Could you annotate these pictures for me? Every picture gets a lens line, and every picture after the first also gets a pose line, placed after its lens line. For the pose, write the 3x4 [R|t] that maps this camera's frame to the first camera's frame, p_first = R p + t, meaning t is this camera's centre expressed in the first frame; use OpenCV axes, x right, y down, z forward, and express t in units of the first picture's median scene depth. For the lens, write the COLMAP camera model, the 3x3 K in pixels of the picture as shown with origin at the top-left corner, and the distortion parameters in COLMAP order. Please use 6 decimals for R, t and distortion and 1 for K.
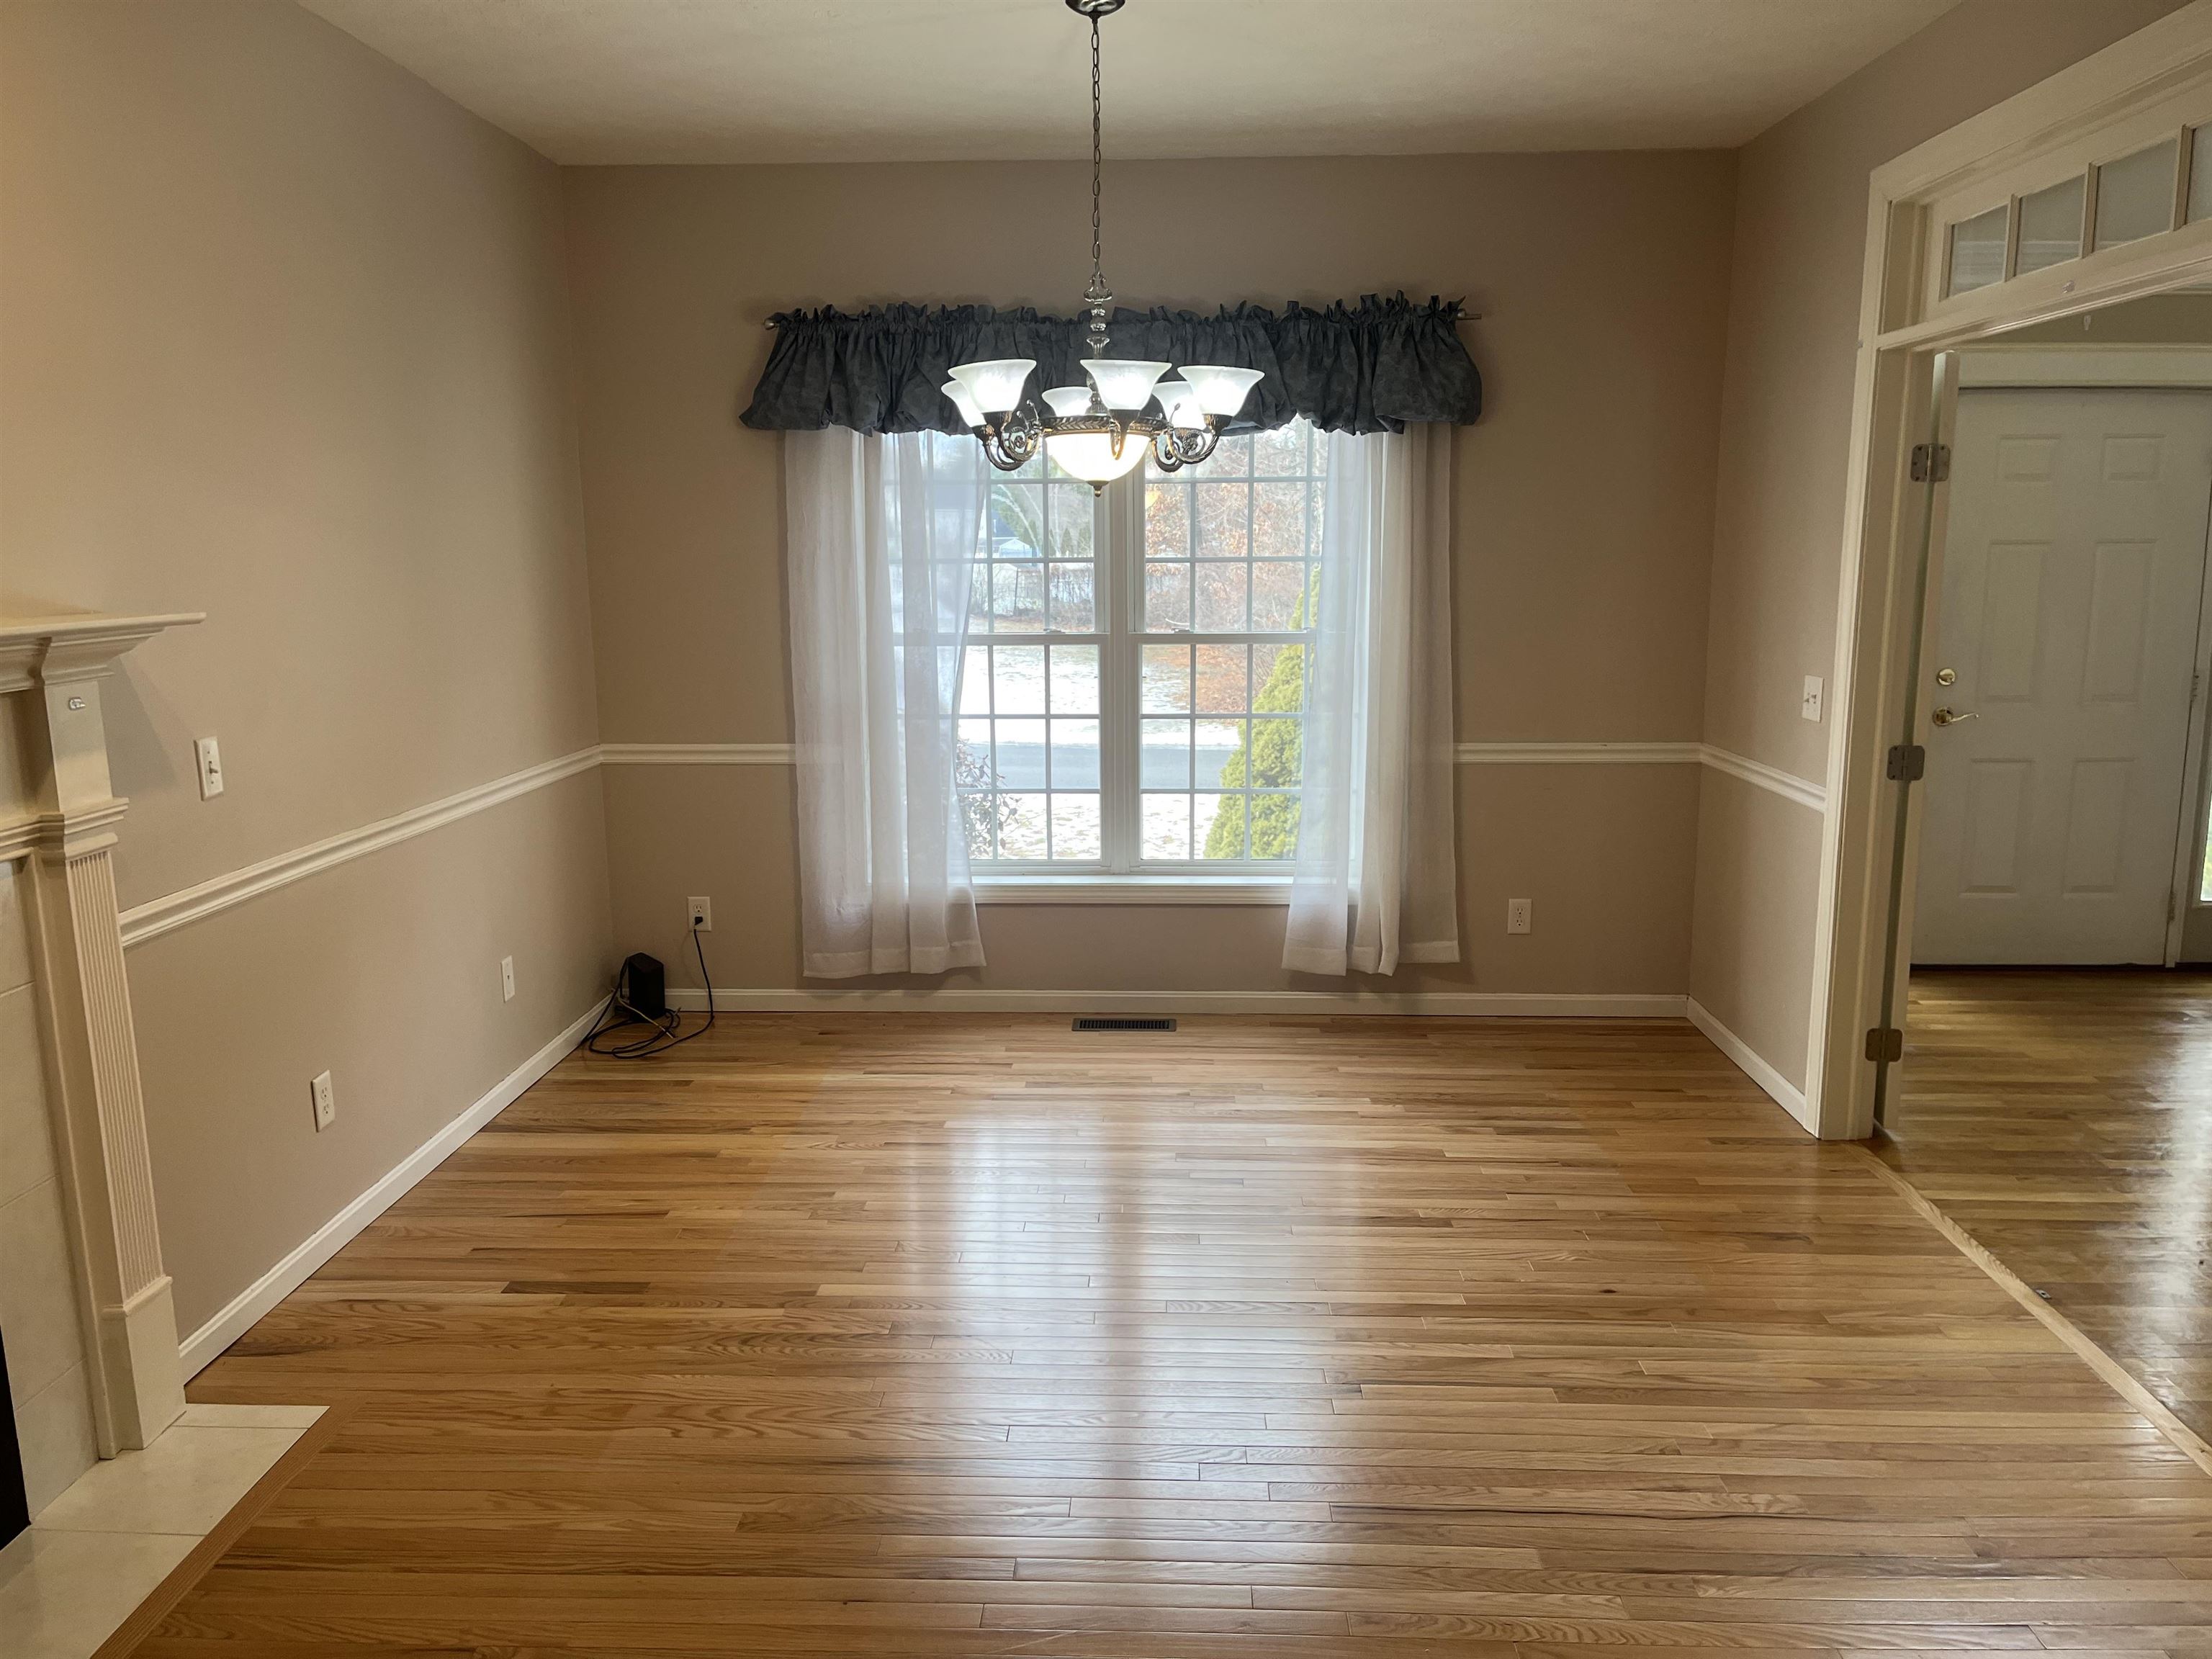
lens RADIAL K [[1679.4, 0, 1106.0], [0, 1679.4, 829.5], [0, 0, 1]] dist [0.061118, -0.103982]
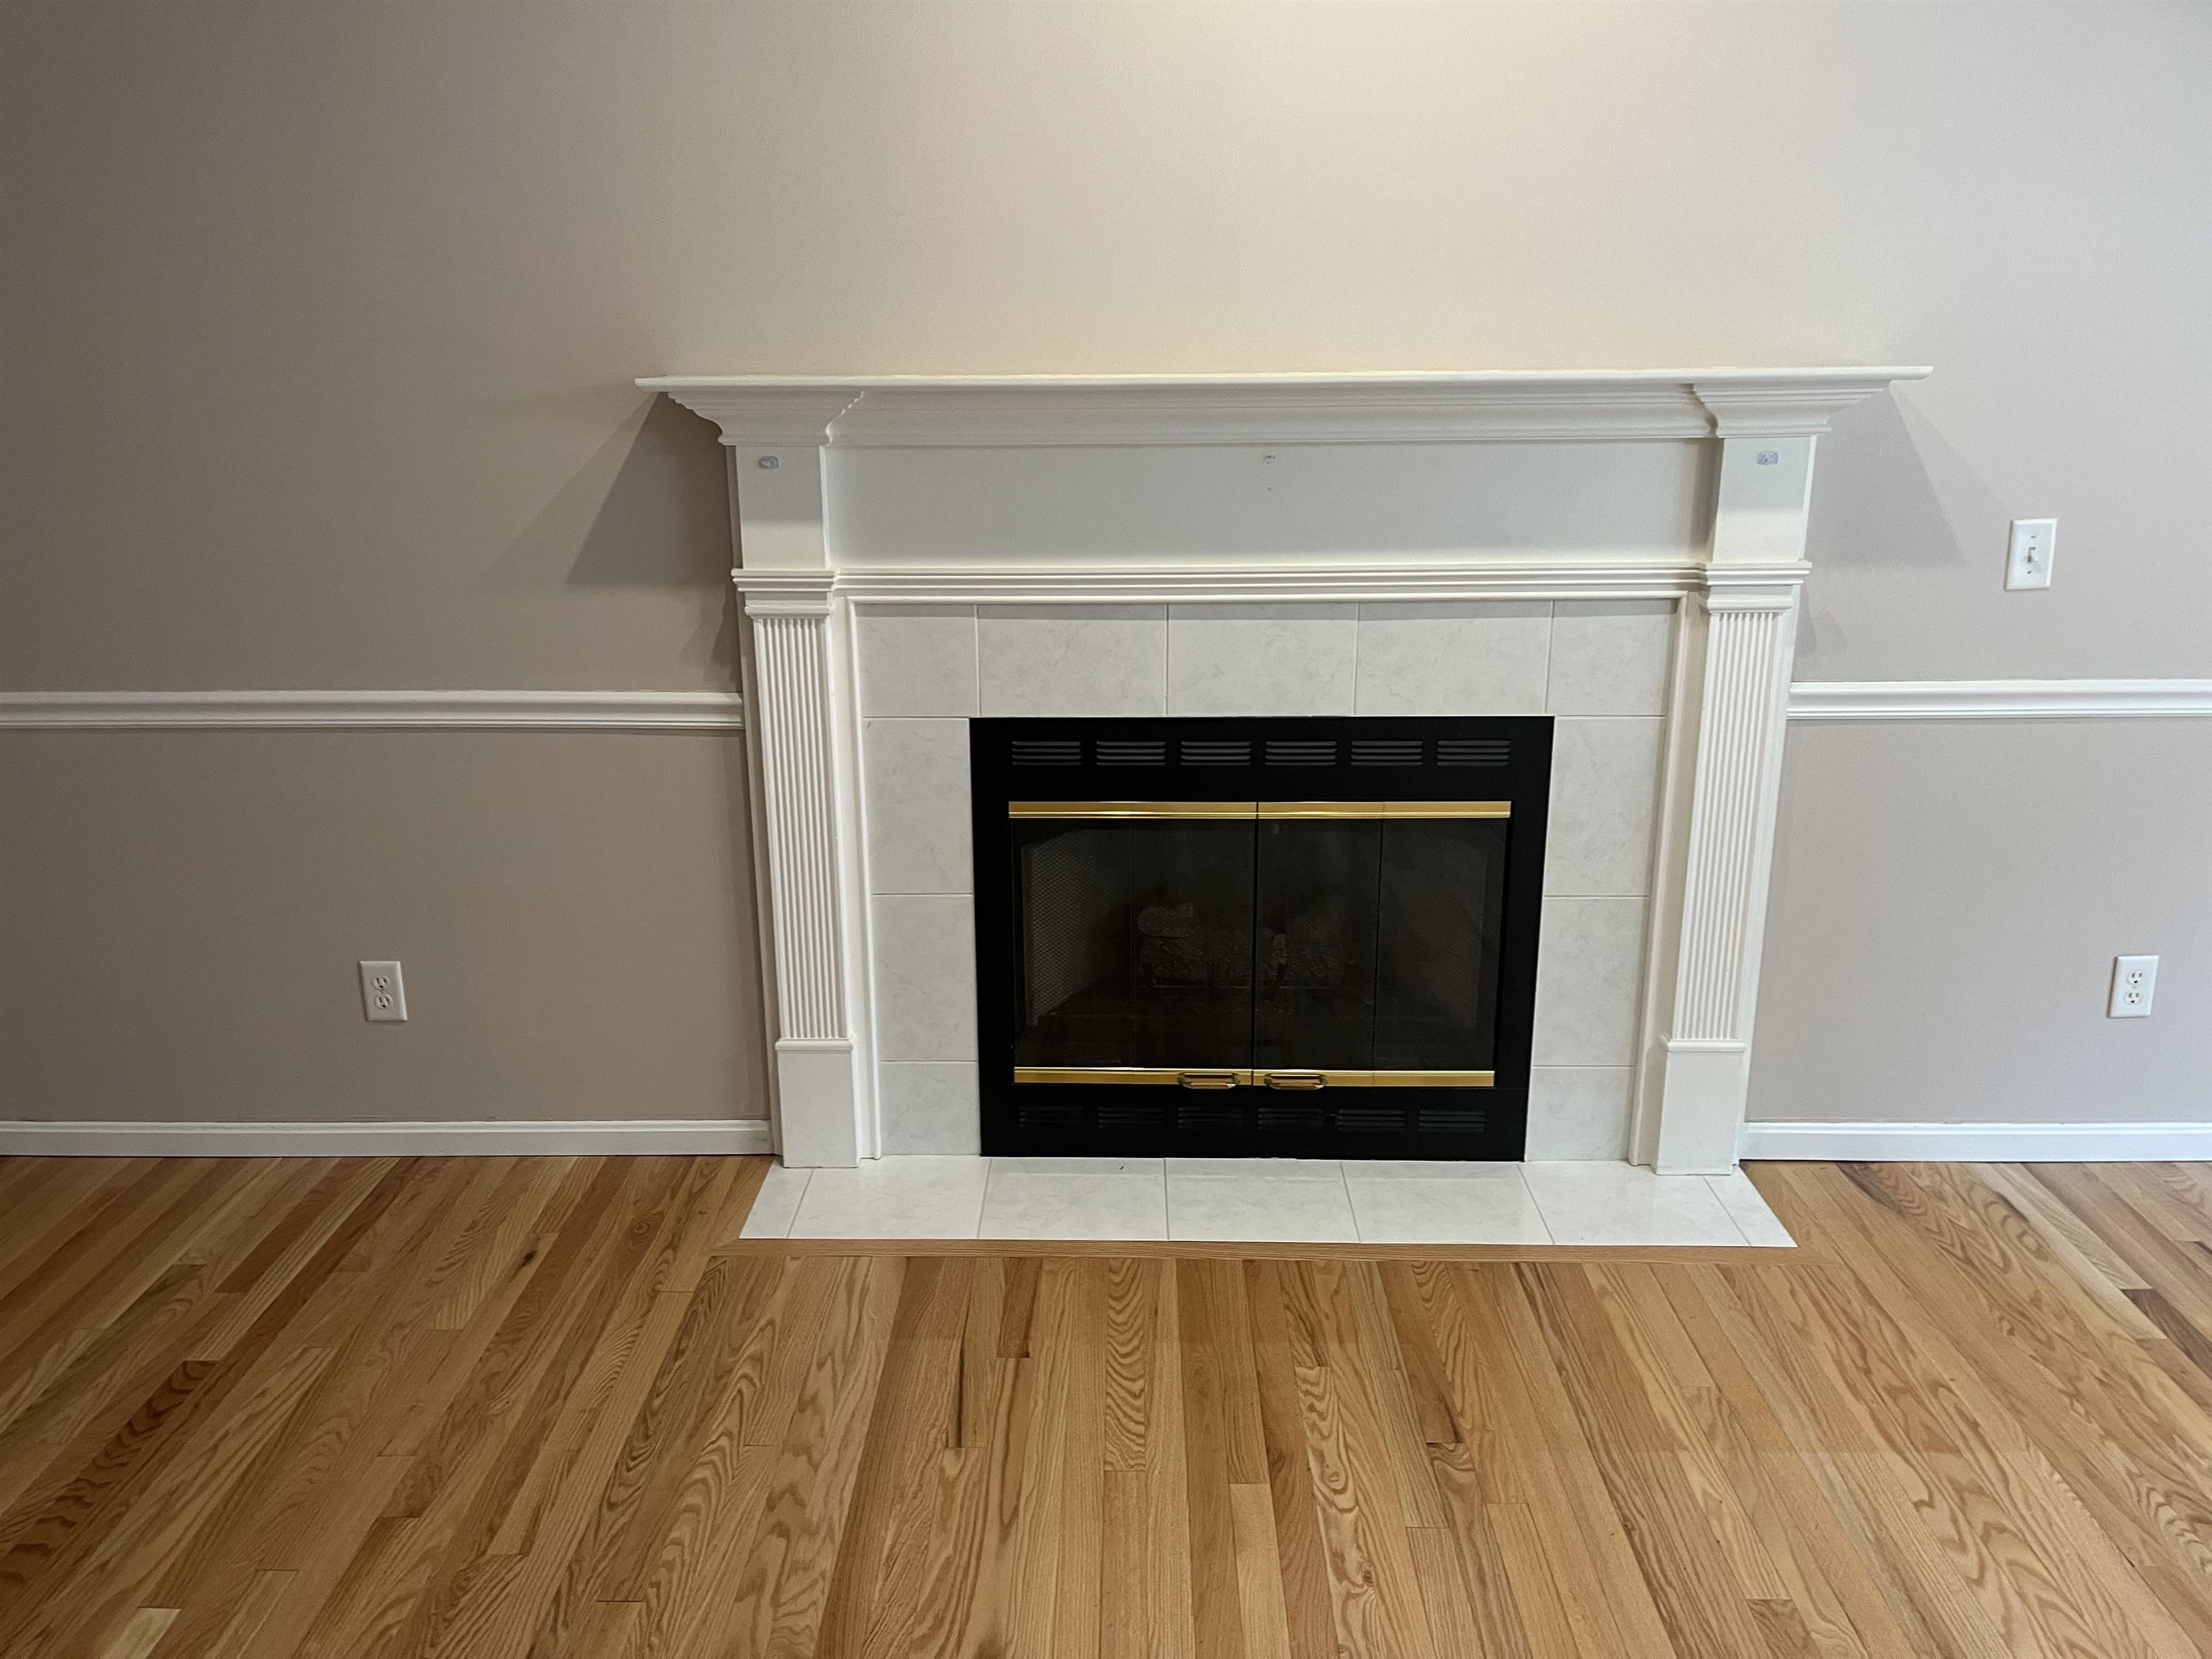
lens RADIAL K [[1679.4, 0, 1106.0], [0, 1679.4, 829.5], [0, 0, 1]] dist [0.061118, -0.103982]
pose [[-0.003479, 0.277684, -0.960666, 0.379381], [-0.158676, 0.948347, 0.274698, -0.072801], [0.987325, 0.153391, 0.040762, 0.565887]]
